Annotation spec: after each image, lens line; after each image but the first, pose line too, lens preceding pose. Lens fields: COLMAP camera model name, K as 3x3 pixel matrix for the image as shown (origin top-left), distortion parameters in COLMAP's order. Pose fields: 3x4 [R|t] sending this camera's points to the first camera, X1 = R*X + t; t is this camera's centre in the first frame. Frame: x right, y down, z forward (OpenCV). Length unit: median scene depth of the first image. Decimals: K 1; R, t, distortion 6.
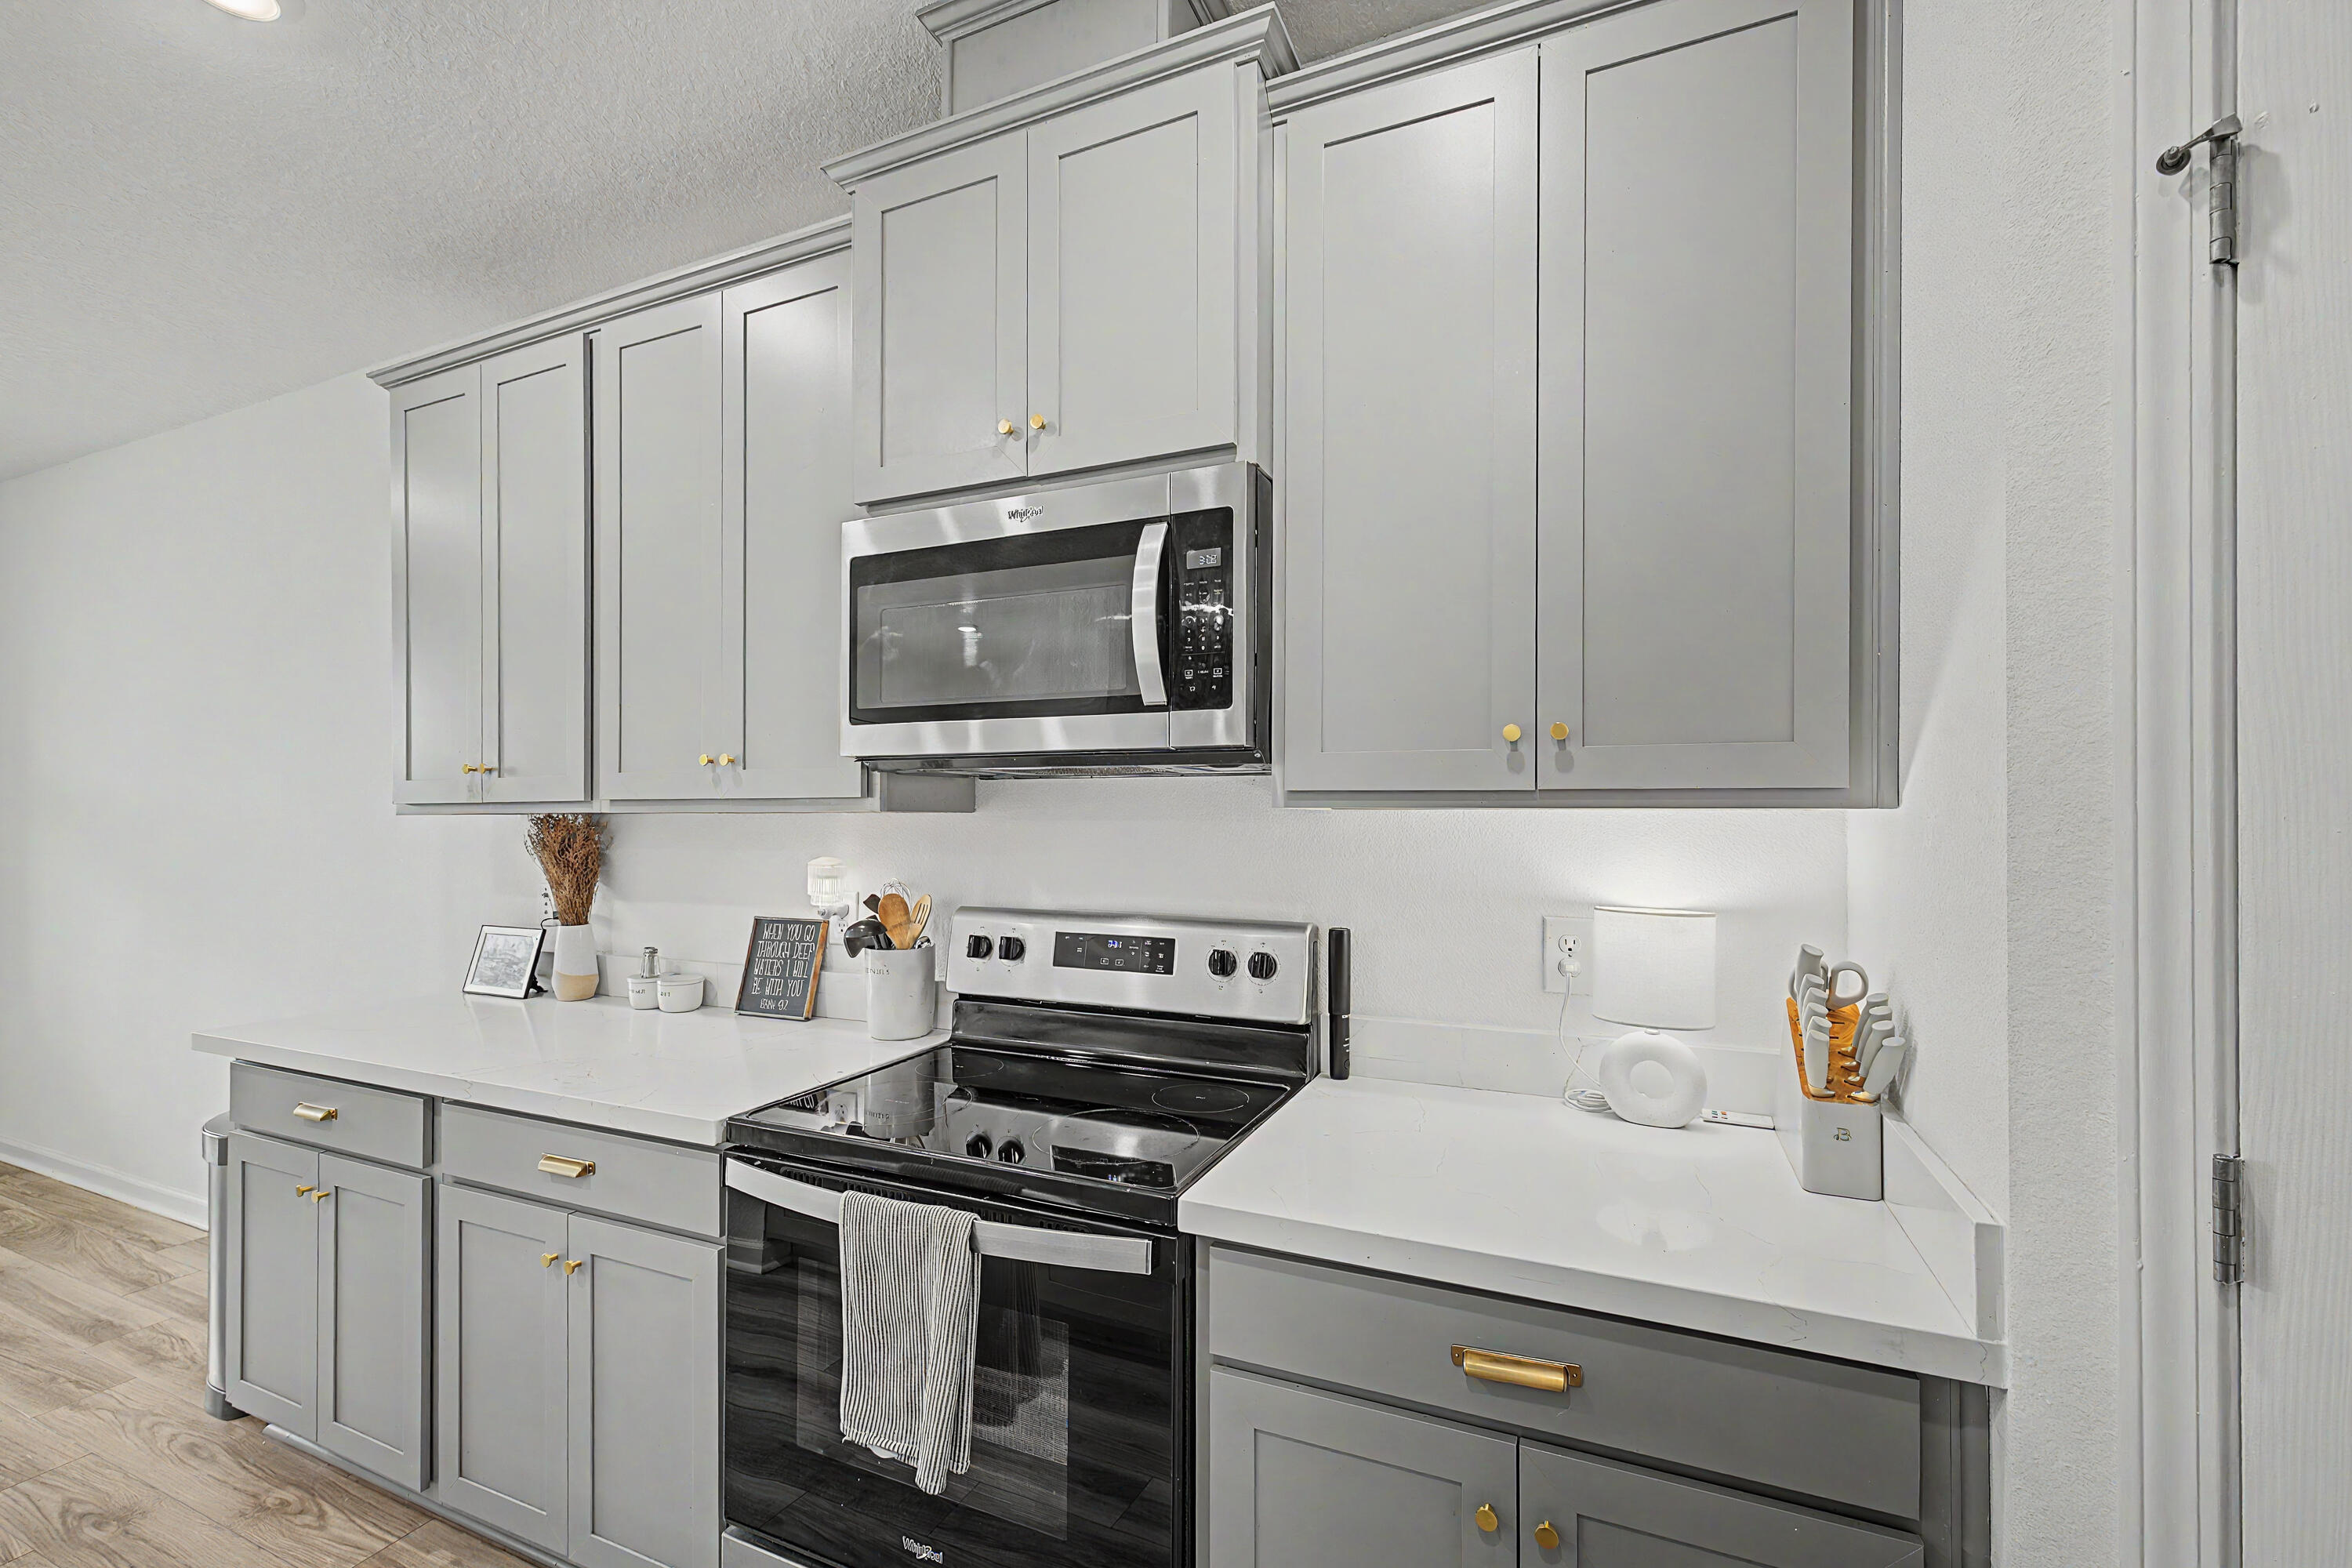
lens RADIAL K [[987.6, 0, 1167.4], [0, 987.6, 812.7], [0, 0, 1]] dist [0.001392, -0.000069]
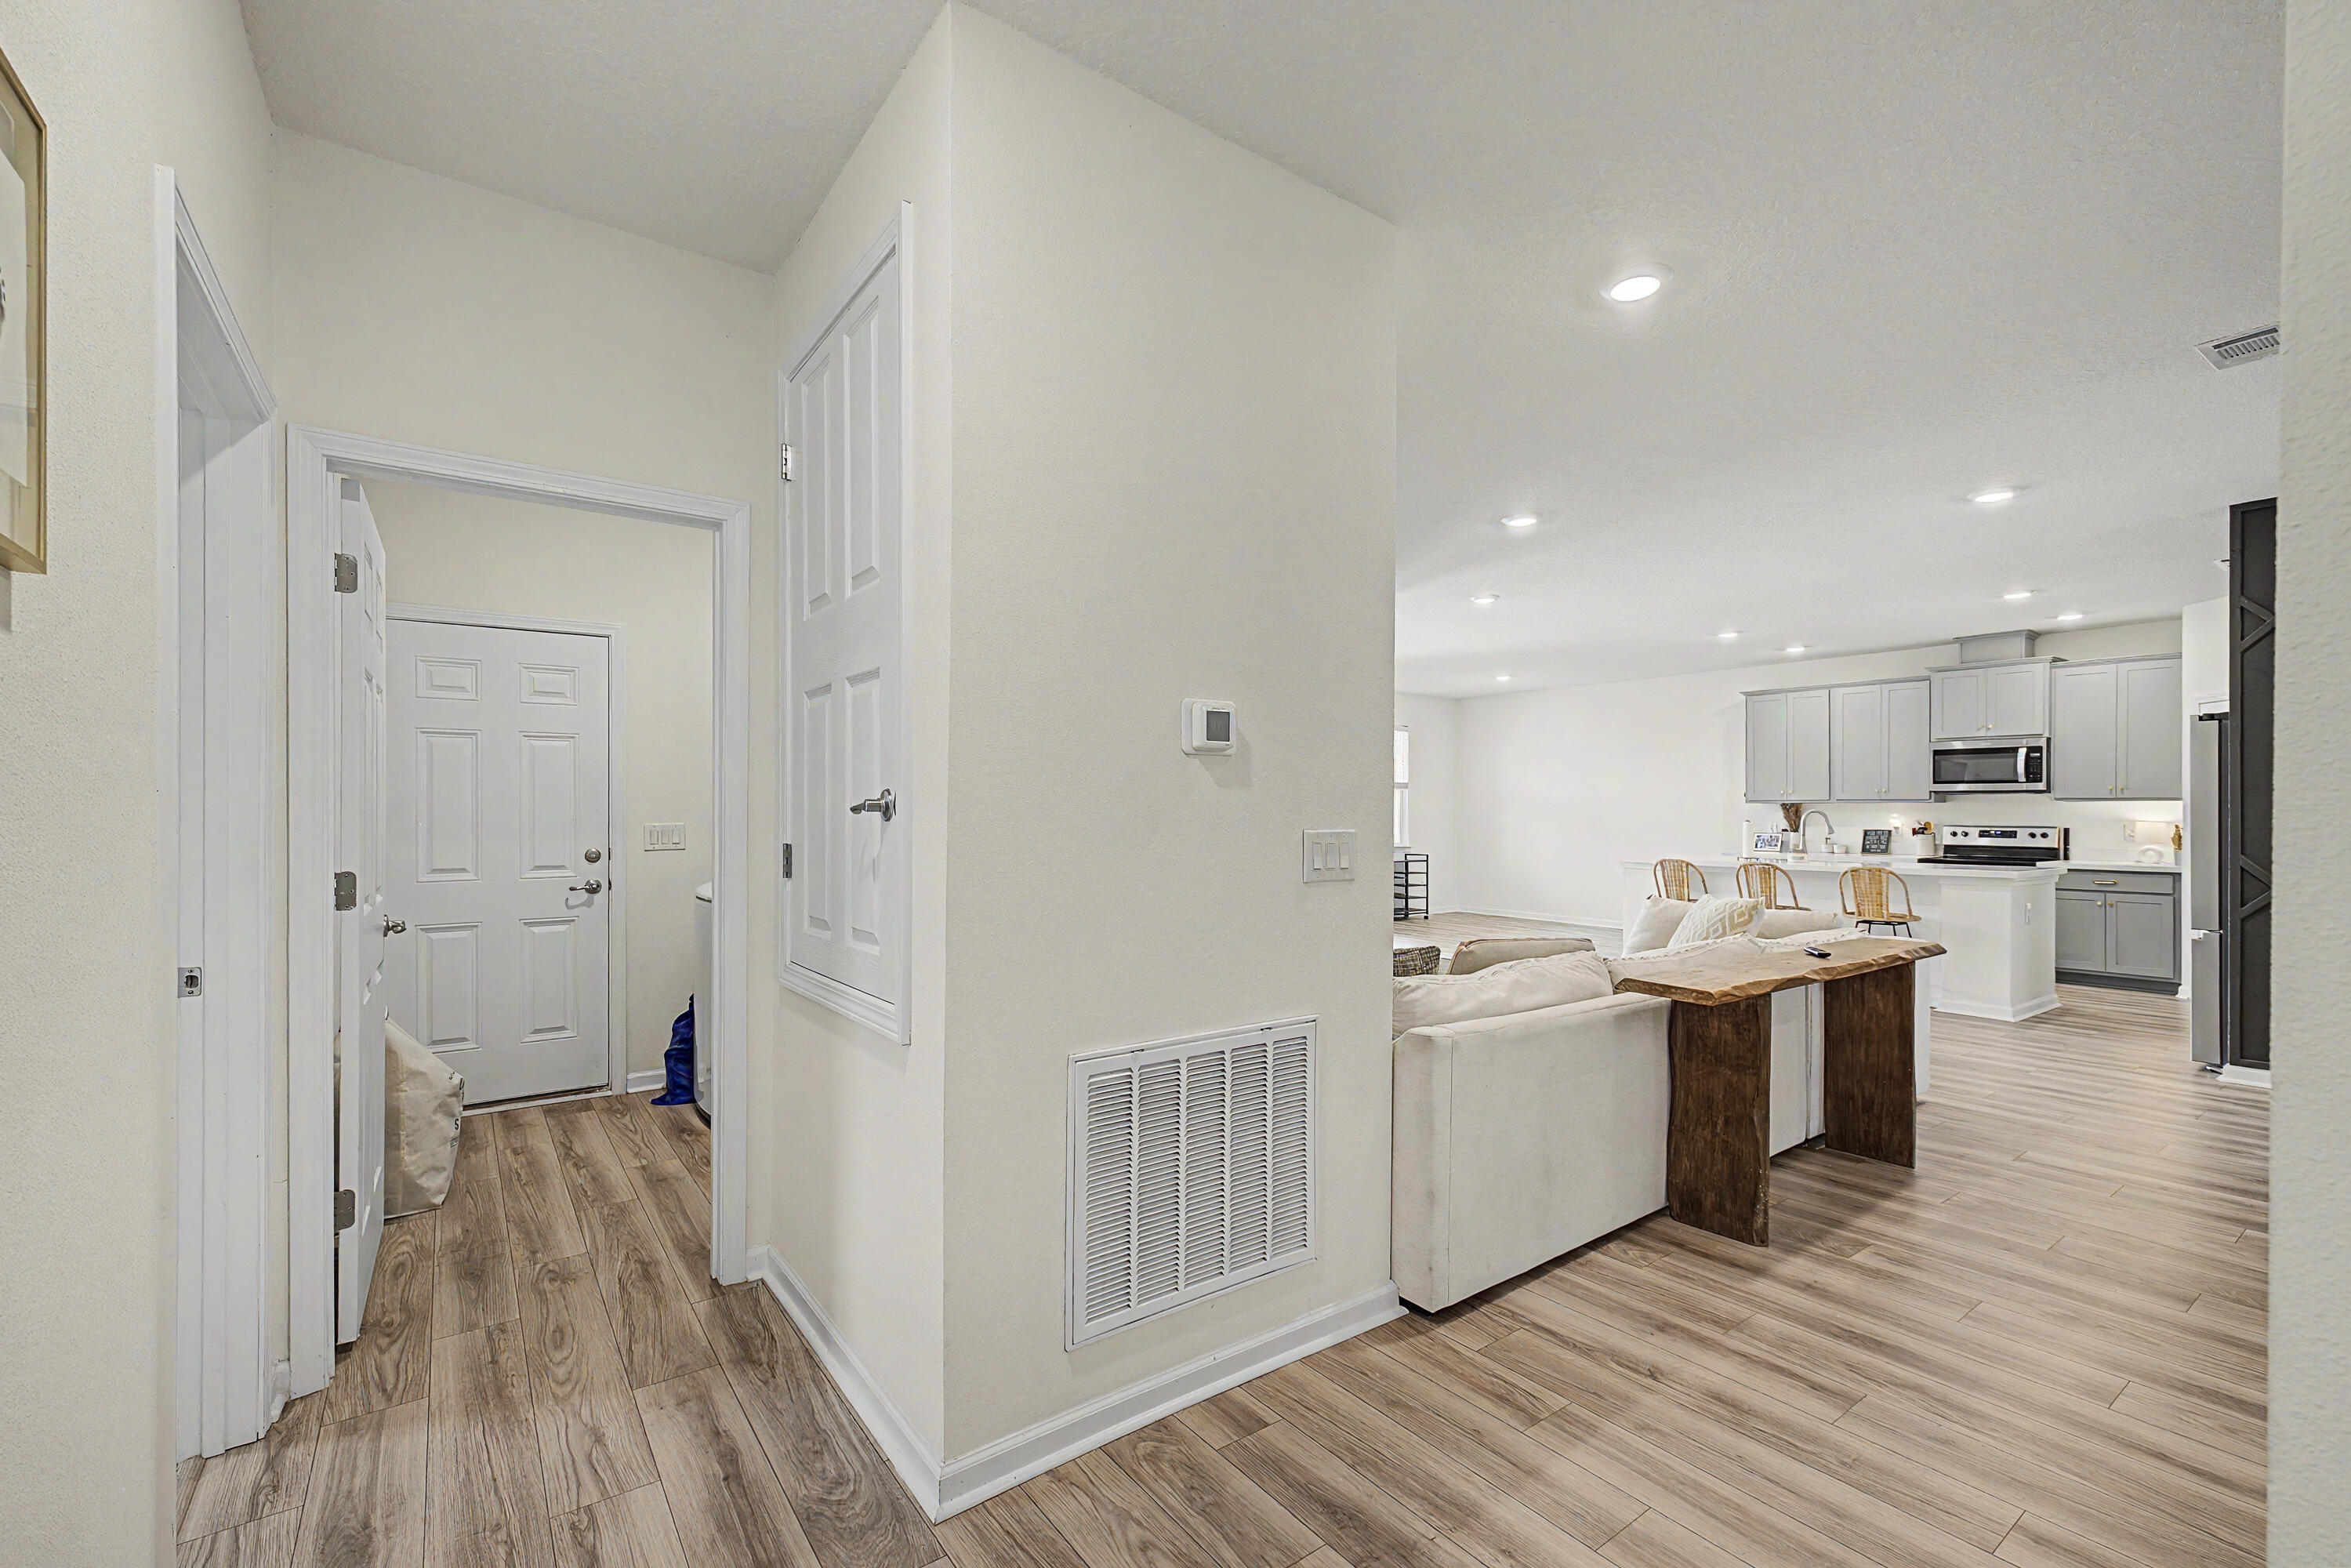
lens RADIAL K [[987.2, 0, 1166.9], [0, 987.2, 812.6], [0, 0, 1]] dist [0.001392, -0.000069]
pose [[0.862498, 0.002118, -0.506056, -1.104417], [0.001877, 0.999971, 0.007385, 0.007834], [0.506057, -0.007319, 0.862469, -5.053770]]
